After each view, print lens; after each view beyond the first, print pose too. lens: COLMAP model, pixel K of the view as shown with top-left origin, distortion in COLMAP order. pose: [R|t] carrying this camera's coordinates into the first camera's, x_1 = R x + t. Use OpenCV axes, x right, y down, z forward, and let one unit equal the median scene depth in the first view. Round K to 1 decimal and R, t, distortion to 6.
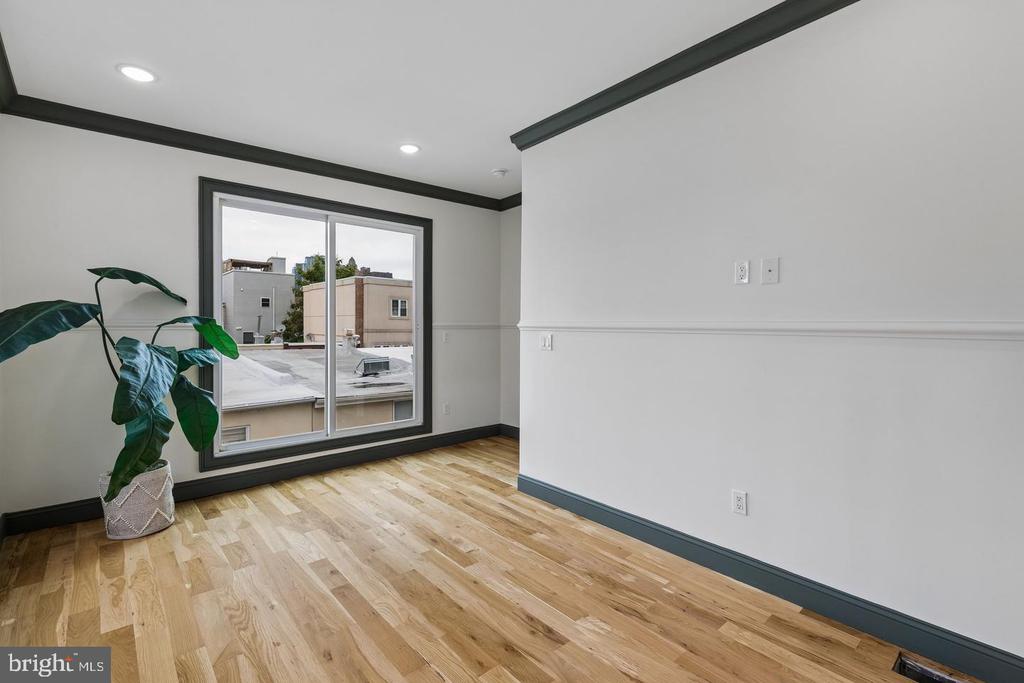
lens RADIAL K [[470.3, 0, 514.6], [0, 470.3, 336.5], [0, 0, 1]] dist [0.001586, -0.000025]
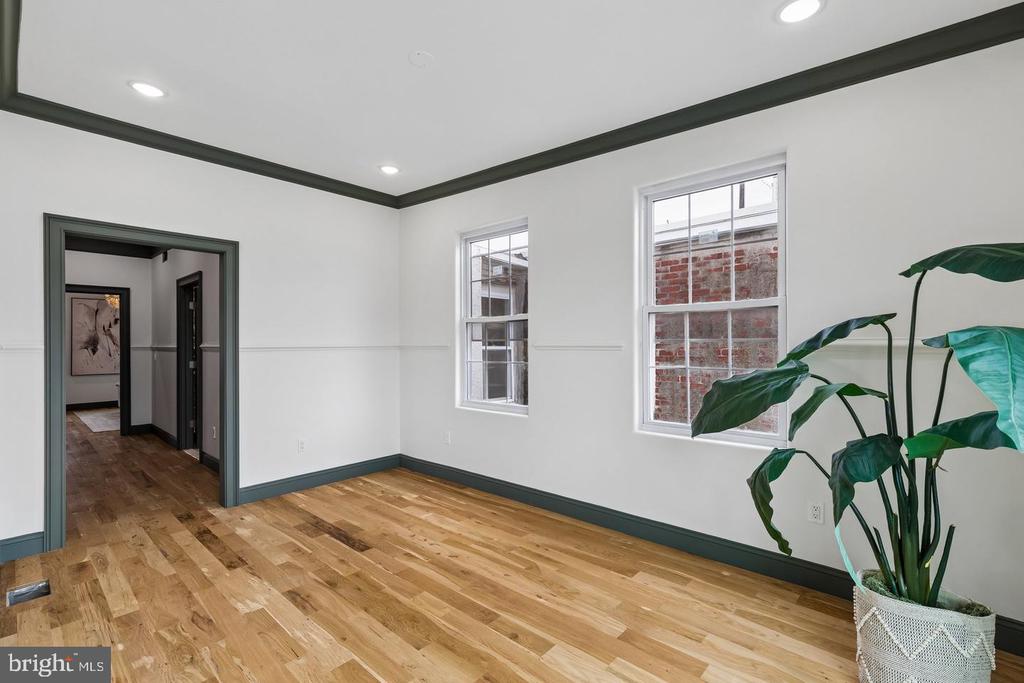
lens RADIAL K [[470.3, 0, 511.2], [0, 470.3, 340.9], [0, 0, 1]] dist [0.001586, -0.000025]
pose [[-0.994922, -0.001495, -0.100640, -0.054609], [-0.003719, 0.999753, 0.021920, -0.009261], [0.100582, 0.022183, -0.994681, 0.340902]]
